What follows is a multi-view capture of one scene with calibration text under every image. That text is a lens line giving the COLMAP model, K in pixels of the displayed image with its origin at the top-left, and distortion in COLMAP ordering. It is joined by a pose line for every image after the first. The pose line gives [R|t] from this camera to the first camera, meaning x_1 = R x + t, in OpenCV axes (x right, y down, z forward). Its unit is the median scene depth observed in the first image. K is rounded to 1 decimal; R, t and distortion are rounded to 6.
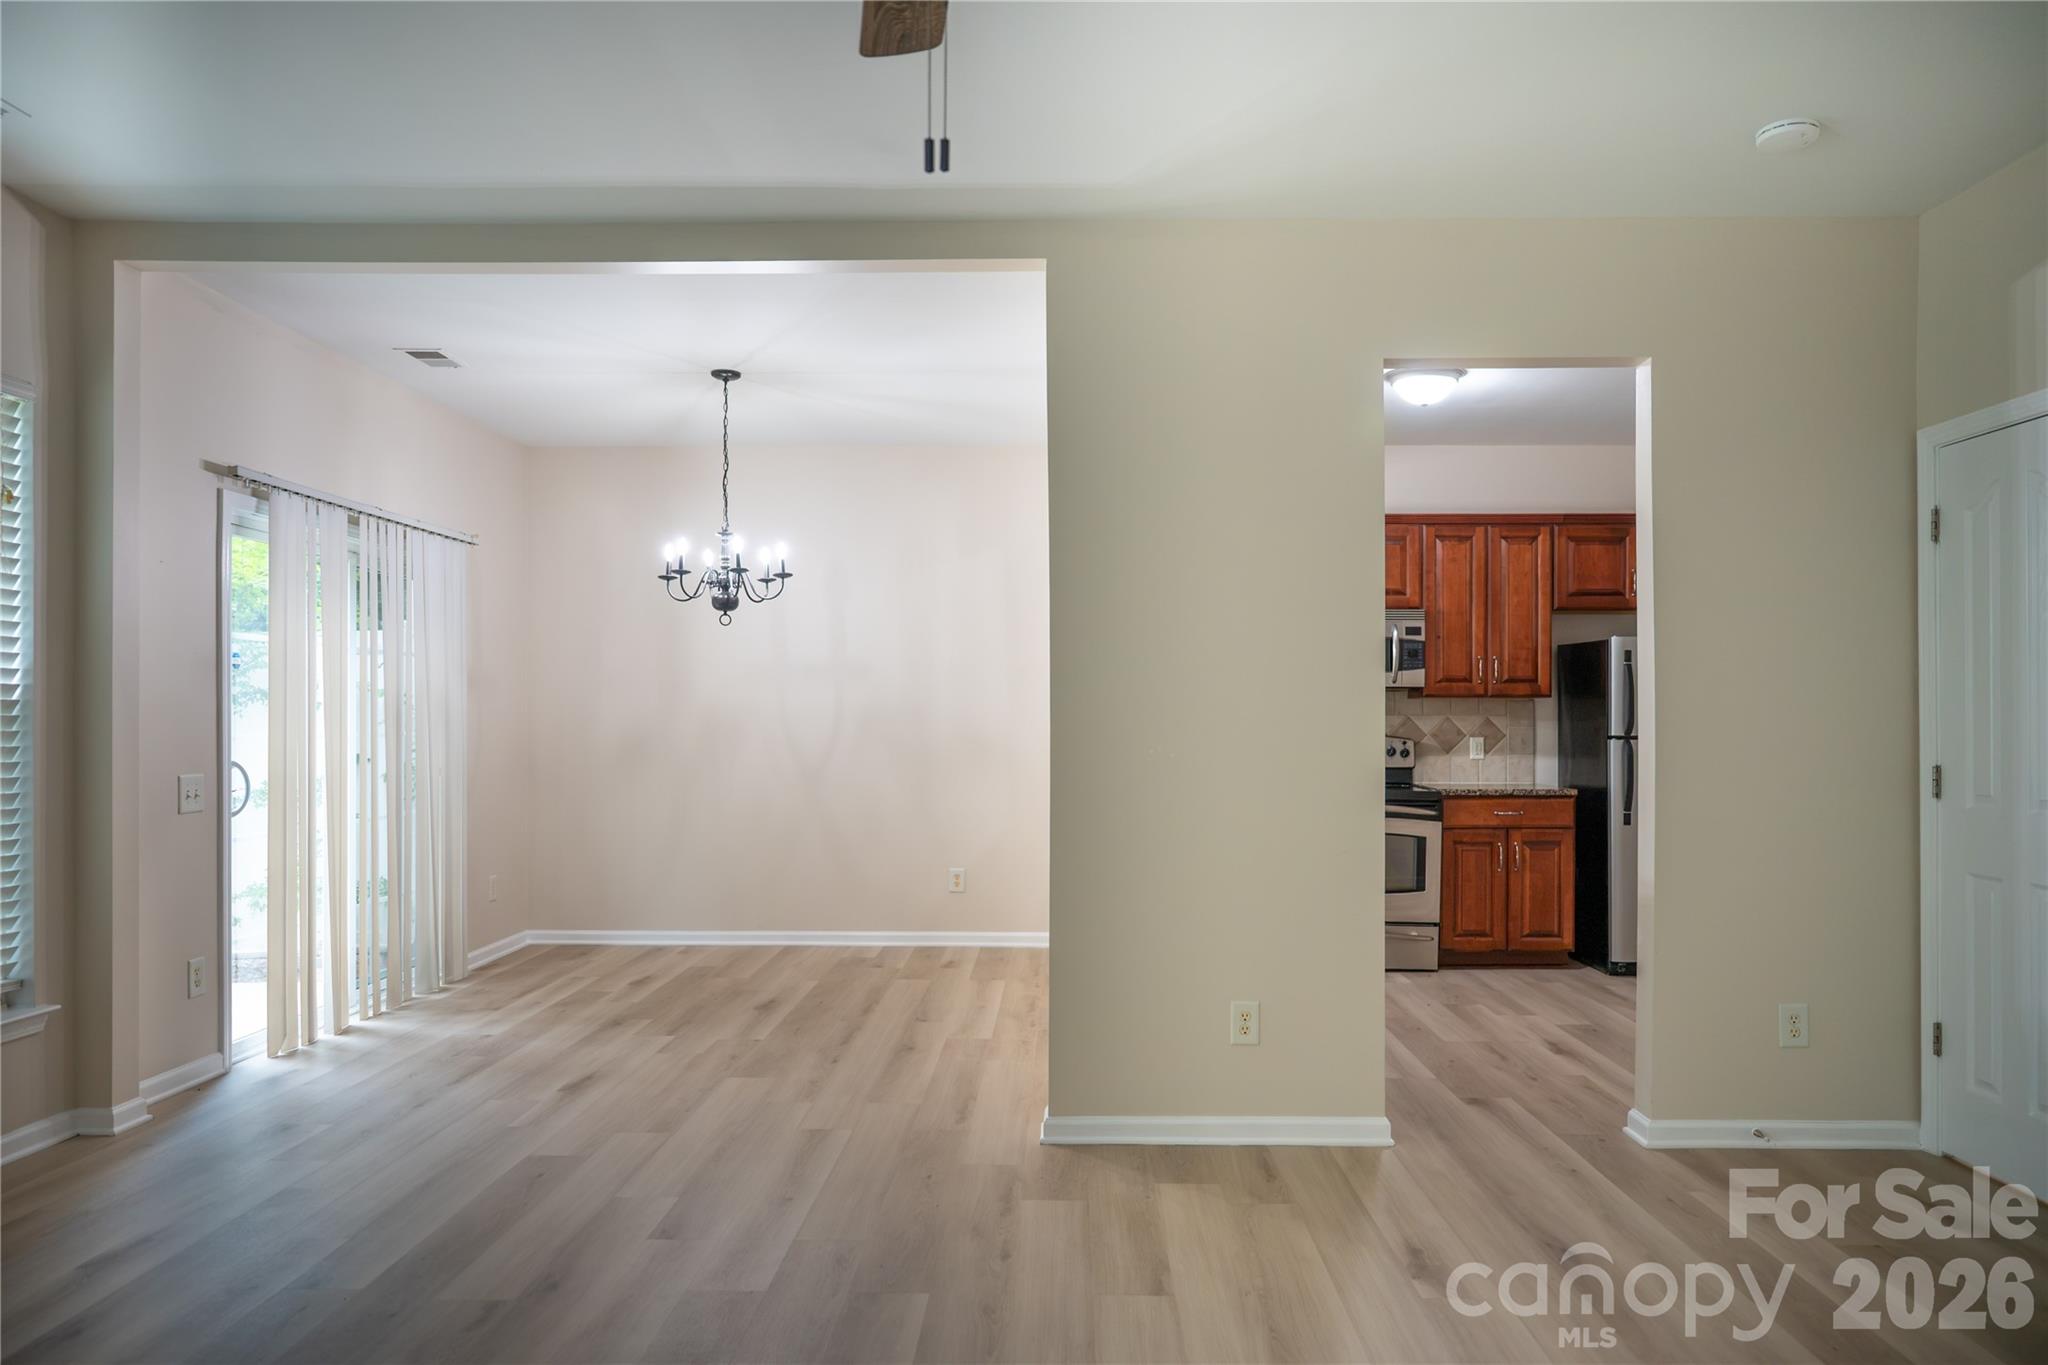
lens RADIAL K [[1357.1, 0, 1013.1], [0, 1357.1, 711.8], [0, 0, 1]] dist [0.000643, 0.002226]
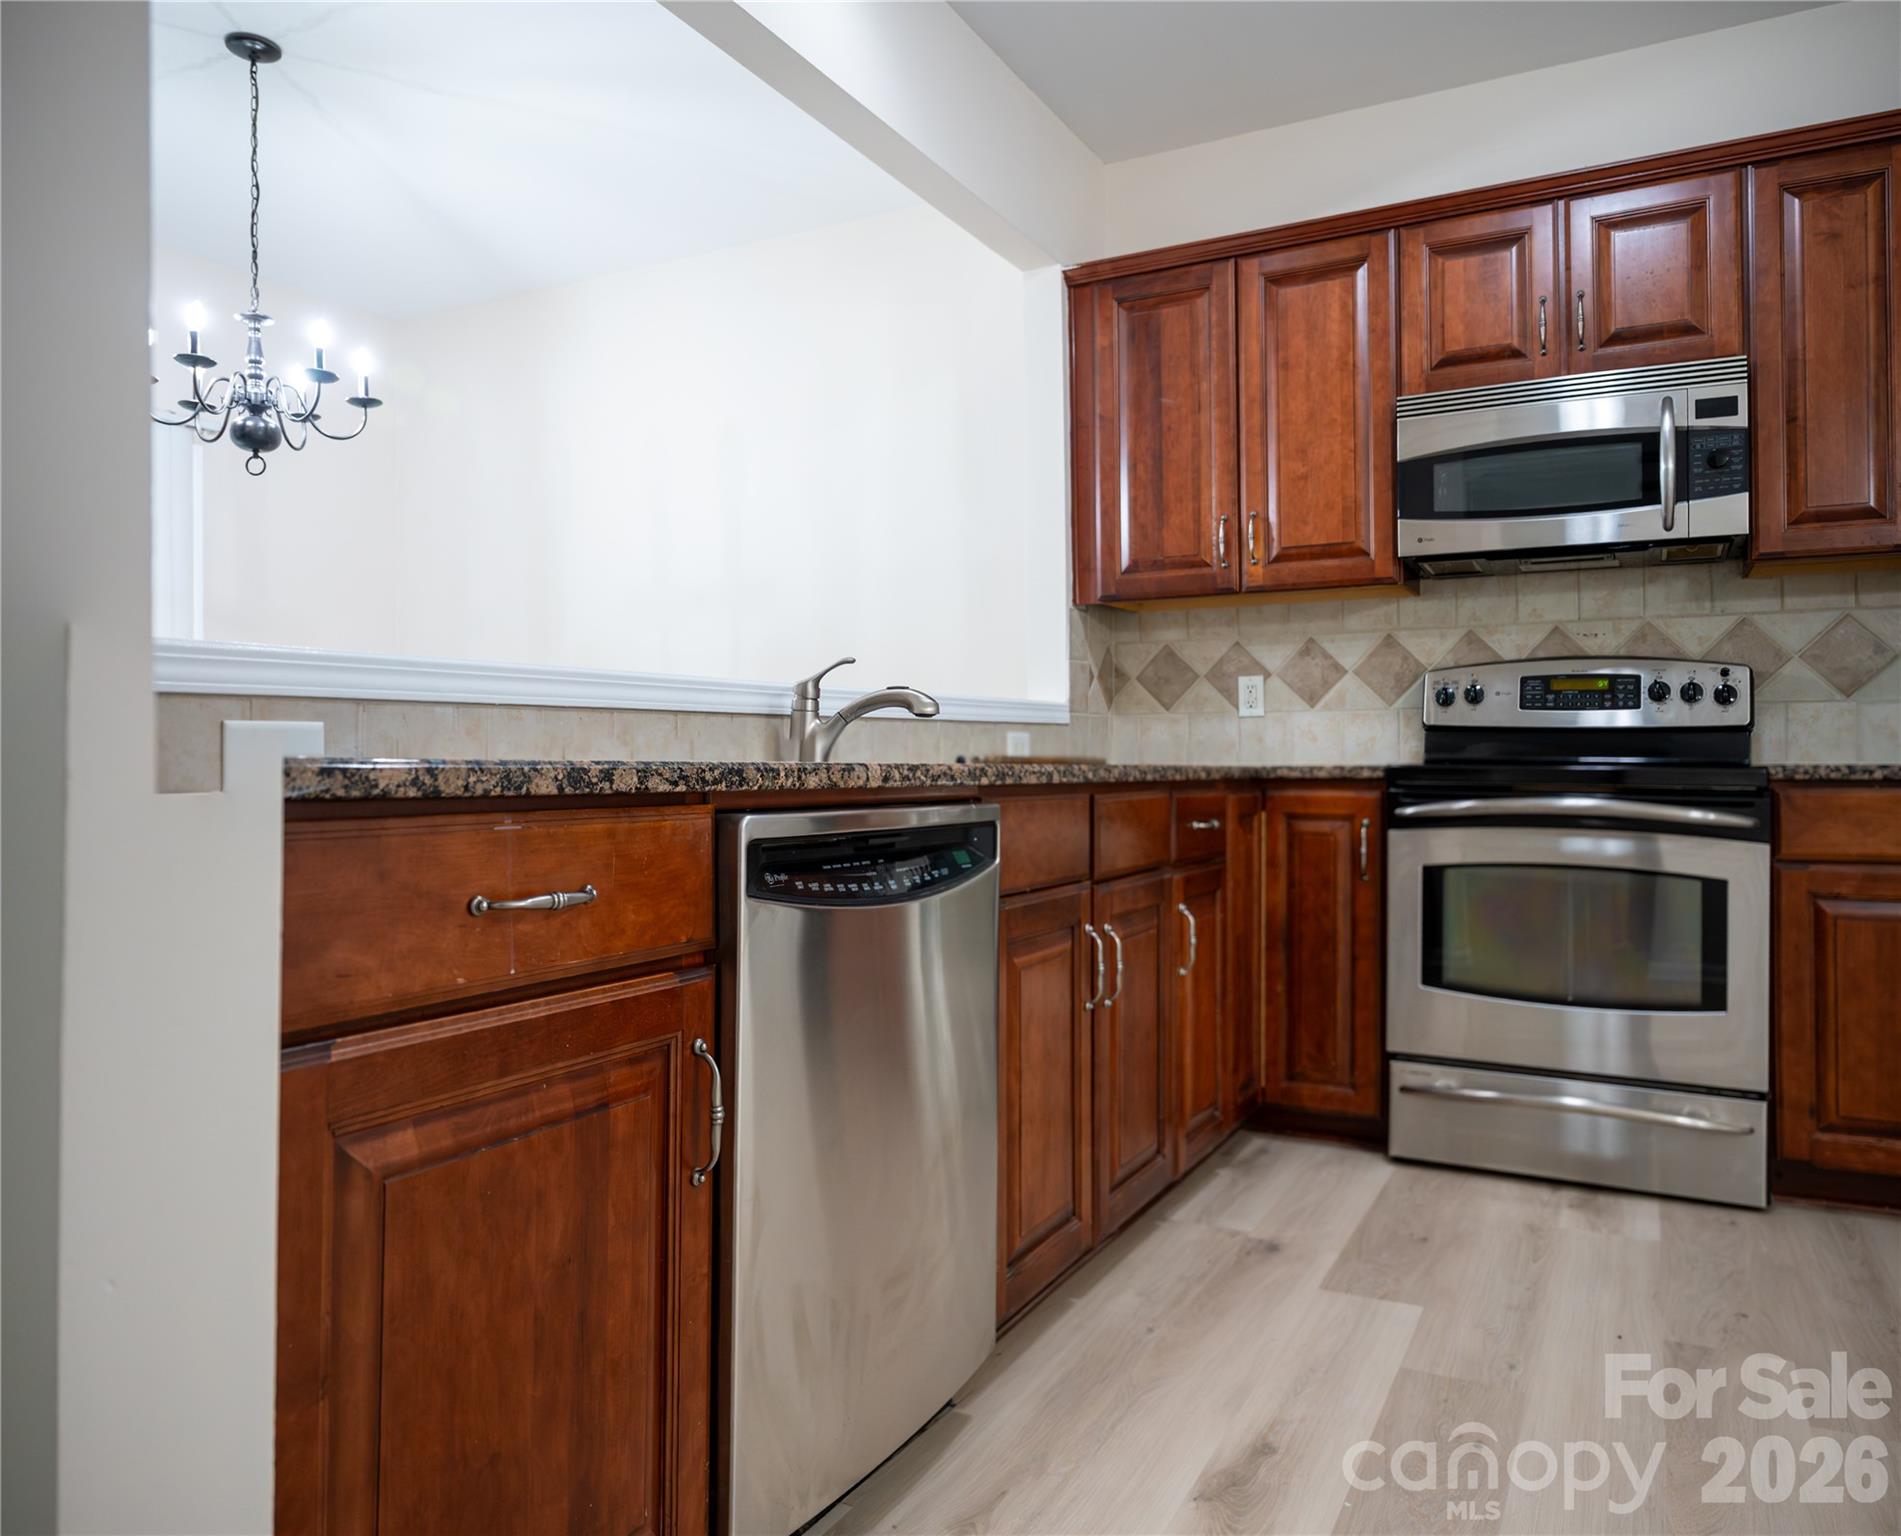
lens RADIAL K [[1306.8, 0, 983.1], [0, 1306.8, 727.8], [0, 0, 1]] dist [0.010868, 0.010747]
pose [[0.901987, -0.016082, -0.431463, 0.266389], [0.008476, 0.999773, -0.019546, 0.050224], [0.431679, 0.013973, 0.901919, 0.524443]]
